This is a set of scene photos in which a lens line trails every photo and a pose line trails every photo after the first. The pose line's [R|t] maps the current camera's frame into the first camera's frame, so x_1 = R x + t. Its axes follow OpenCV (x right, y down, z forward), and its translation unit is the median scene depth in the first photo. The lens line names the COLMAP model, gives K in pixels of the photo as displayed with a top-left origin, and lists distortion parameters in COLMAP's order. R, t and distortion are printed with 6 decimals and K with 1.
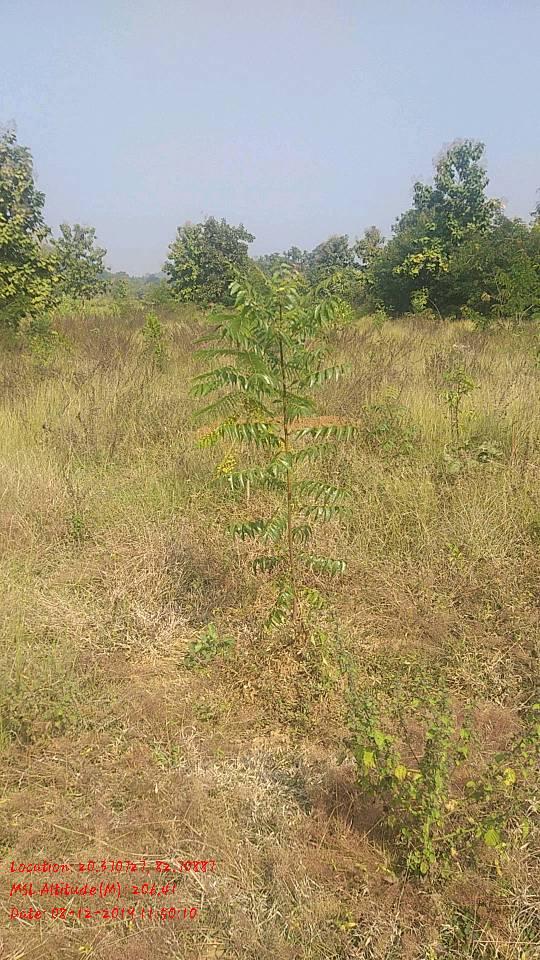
lens RADIAL K [[751.8, 0, 270.0], [0, 751.8, 480.0], [0, 0, 1]] dist [0.065759, -0.000710]
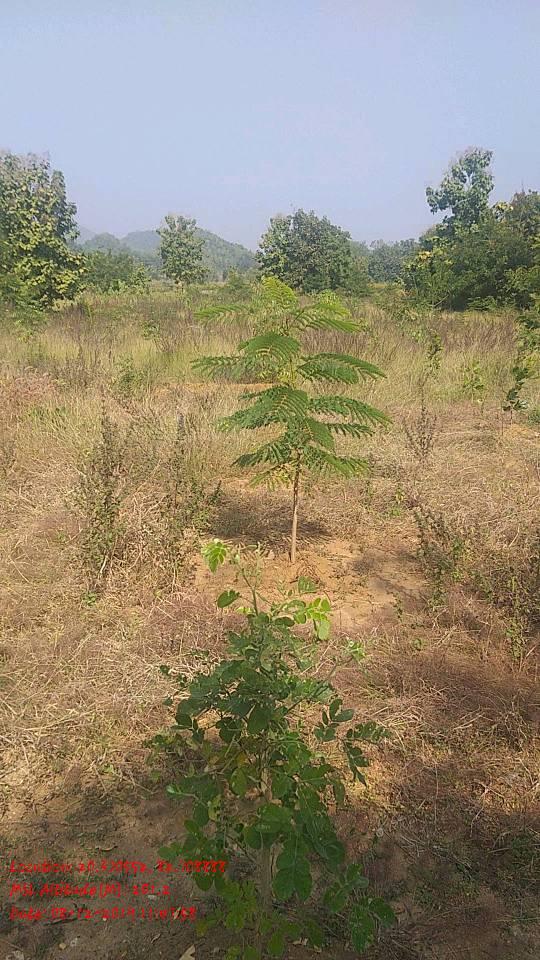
lens RADIAL K [[751.8, 0, 270.0], [0, 751.8, 480.0], [0, 0, 1]] dist [0.065759, -0.000710]
pose [[0.982083, 0.068048, -0.175734, 0.164310], [-0.064604, 0.997591, 0.025255, 0.022761], [0.177029, -0.013450, 0.984114, -0.130481]]
